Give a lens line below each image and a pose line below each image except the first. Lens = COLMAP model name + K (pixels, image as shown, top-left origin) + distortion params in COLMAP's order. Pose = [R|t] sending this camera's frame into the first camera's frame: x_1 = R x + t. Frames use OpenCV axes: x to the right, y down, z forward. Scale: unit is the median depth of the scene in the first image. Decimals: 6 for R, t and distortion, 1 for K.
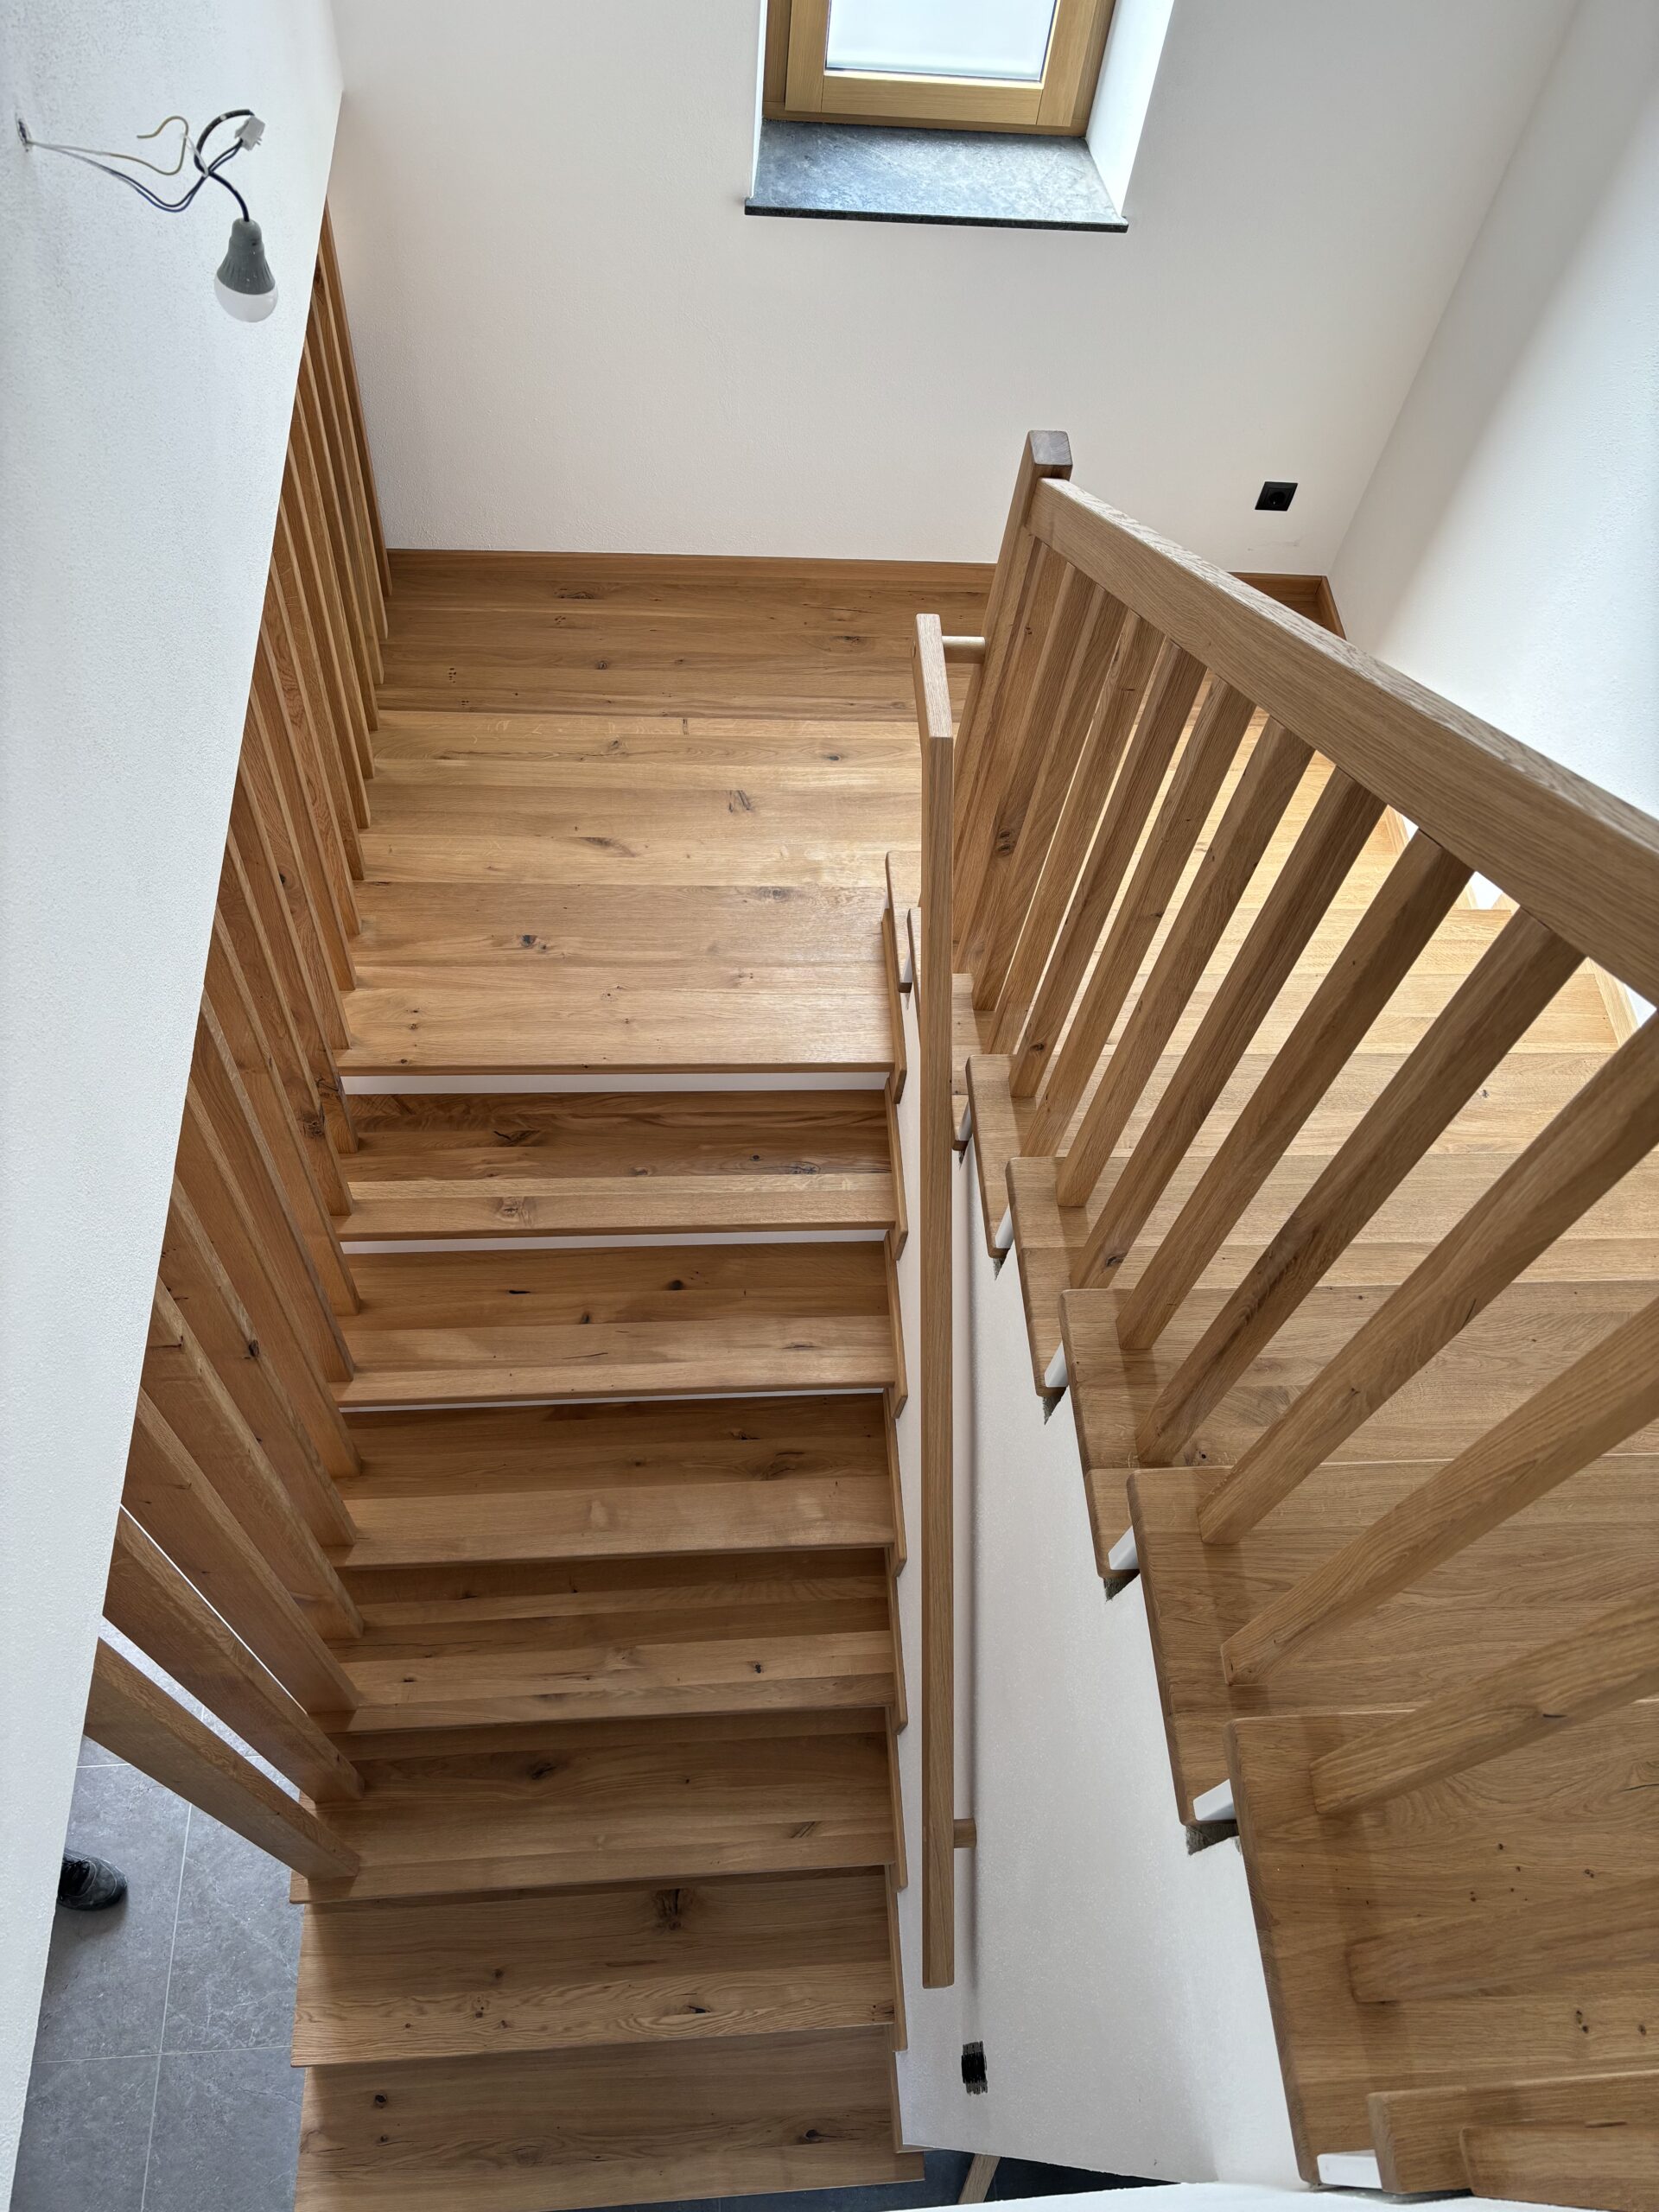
lens RADIAL K [[1674.0, 0, 850.6], [0, 1674.0, 1102.5], [0, 0, 1]] dist [0.042170, -0.046037]
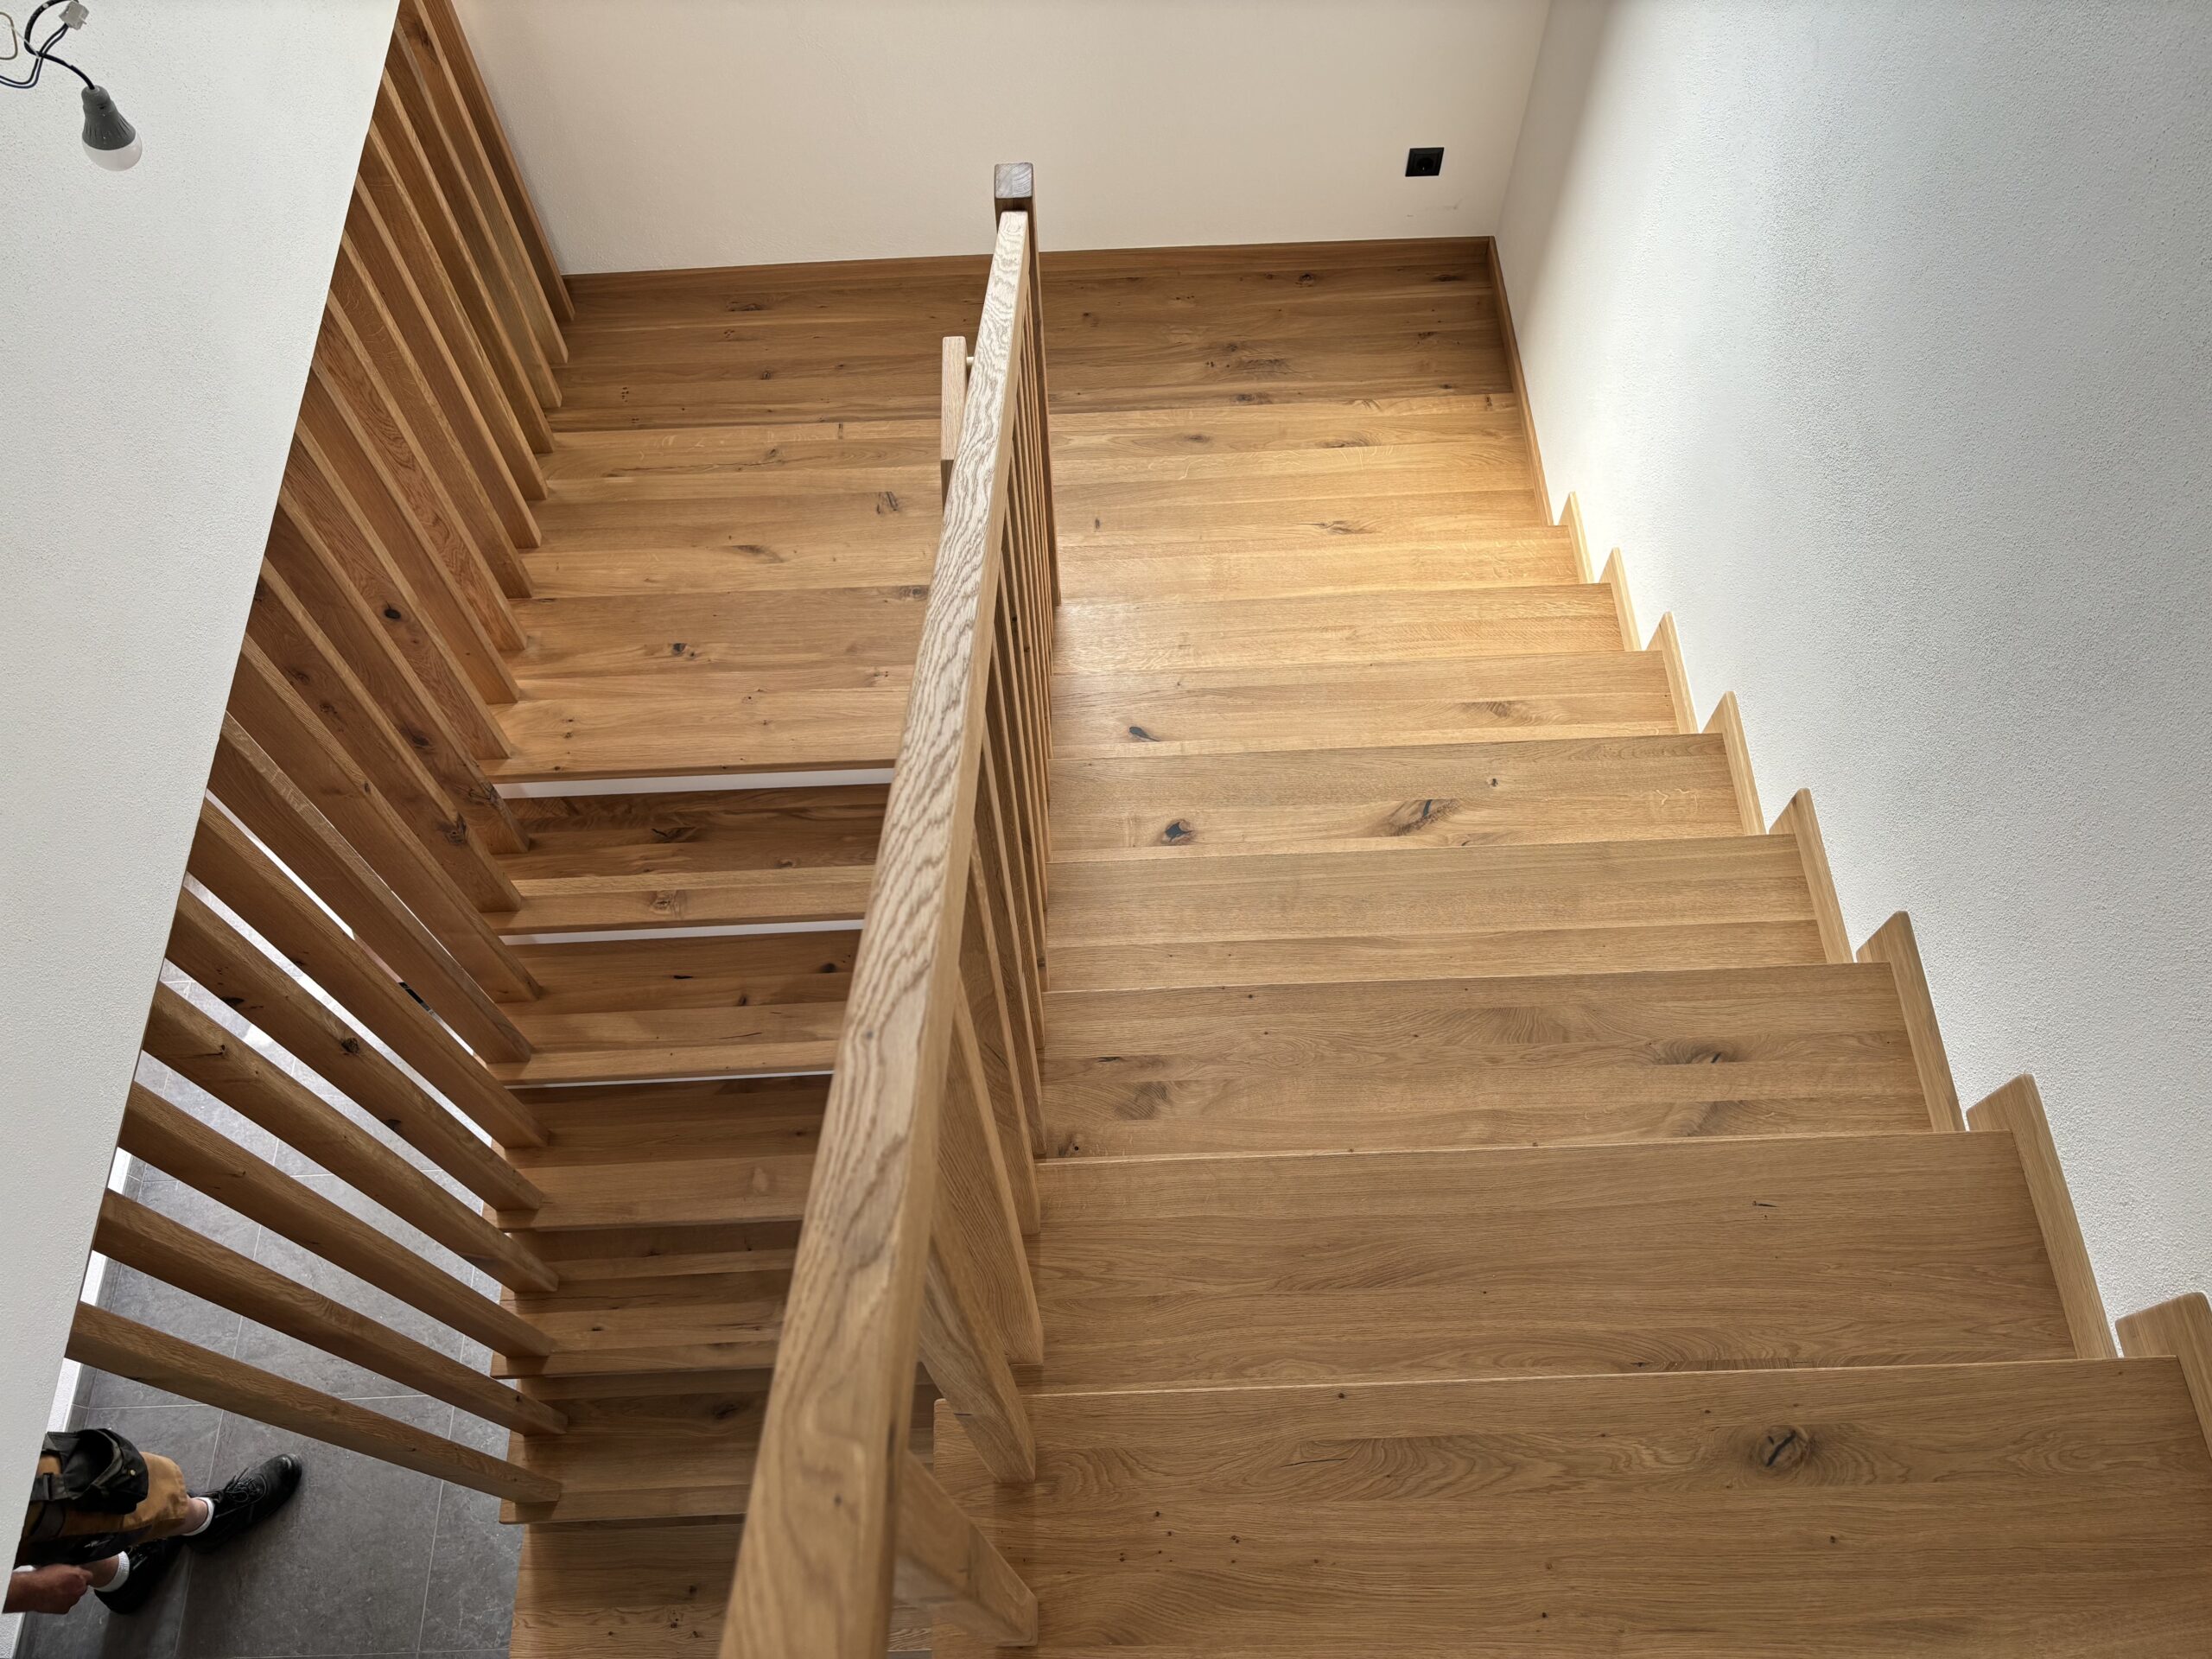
lens RADIAL K [[1674.0, 0, 1099.6], [0, 1674.0, 834.0], [0, 0, 1]] dist [0.042170, -0.046037]
pose [[0.992430, -0.025047, -0.120228, 0.202861], [0.031690, 0.998056, 0.053664, -0.028461], [0.118650, -0.057068, 0.991295, -0.033702]]
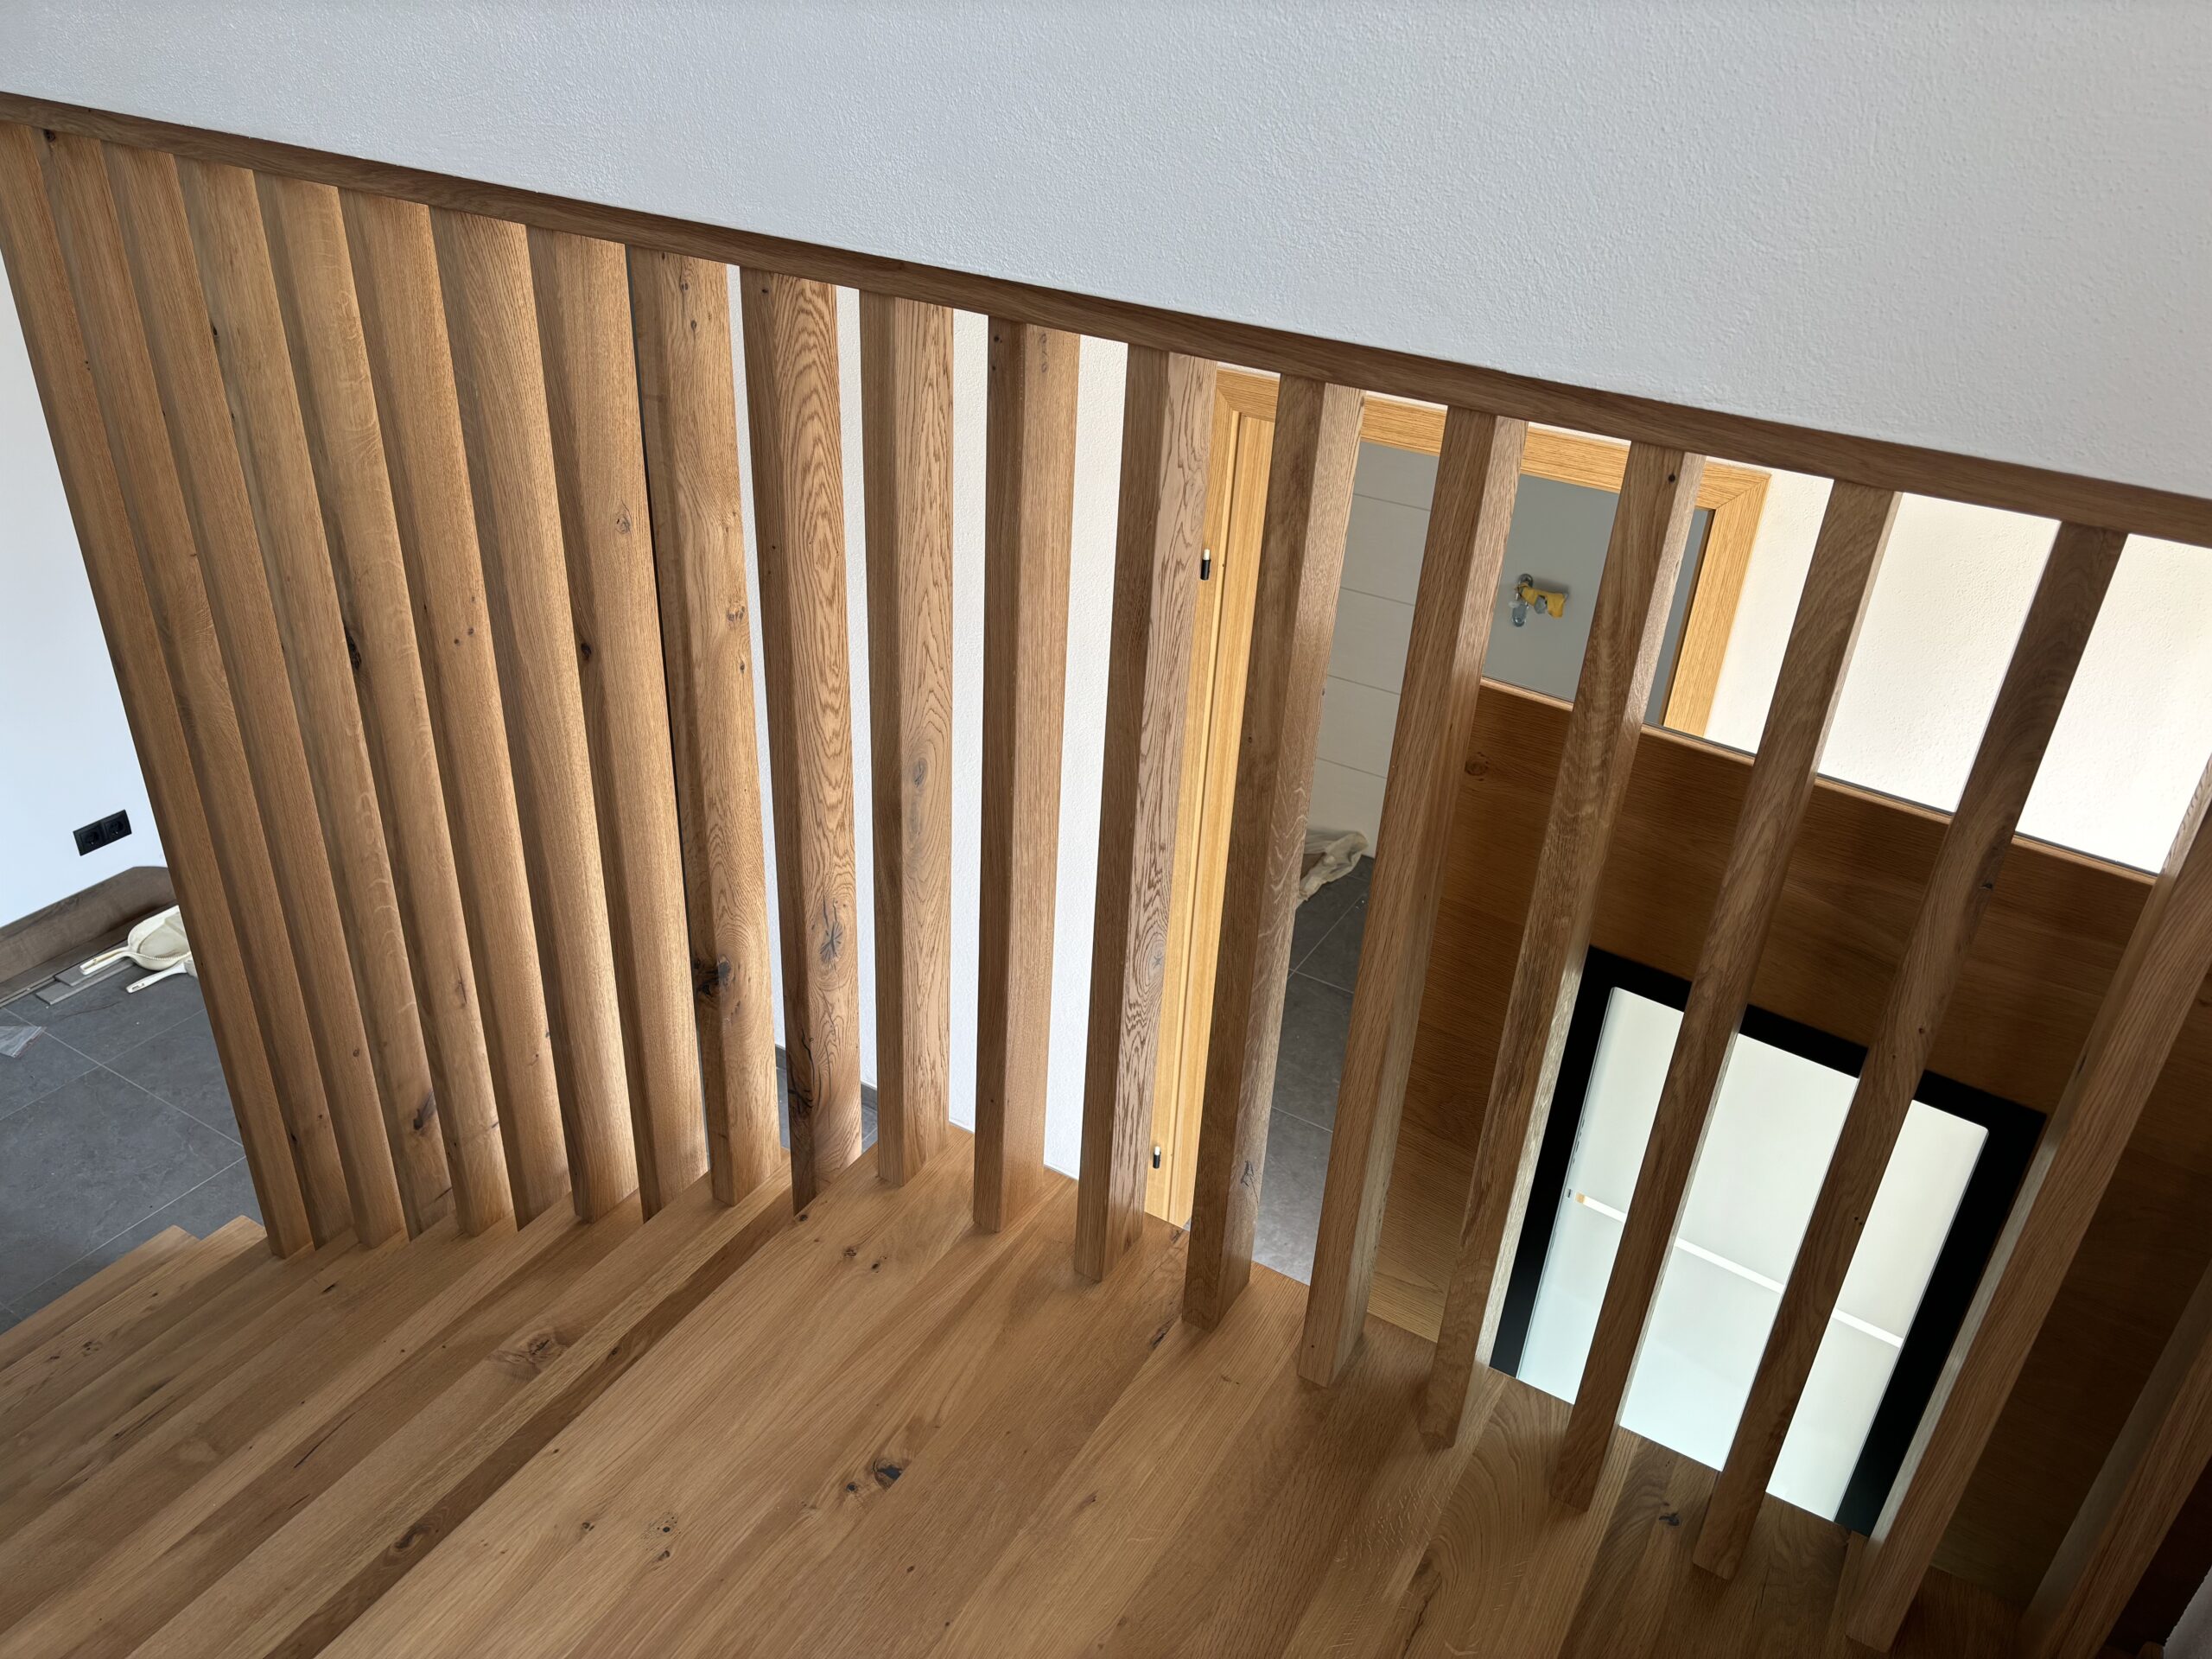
lens RADIAL K [[1674.0, 0, 1105.7], [0, 1674.0, 830.8], [0, 0, 1]] dist [0.042170, -0.046037]
pose [[-0.554731, 0.299272, -0.776344, 0.095890], [-0.767364, 0.176631, 0.616404, -0.486255], [0.321599, 0.937677, 0.131668, 0.798591]]
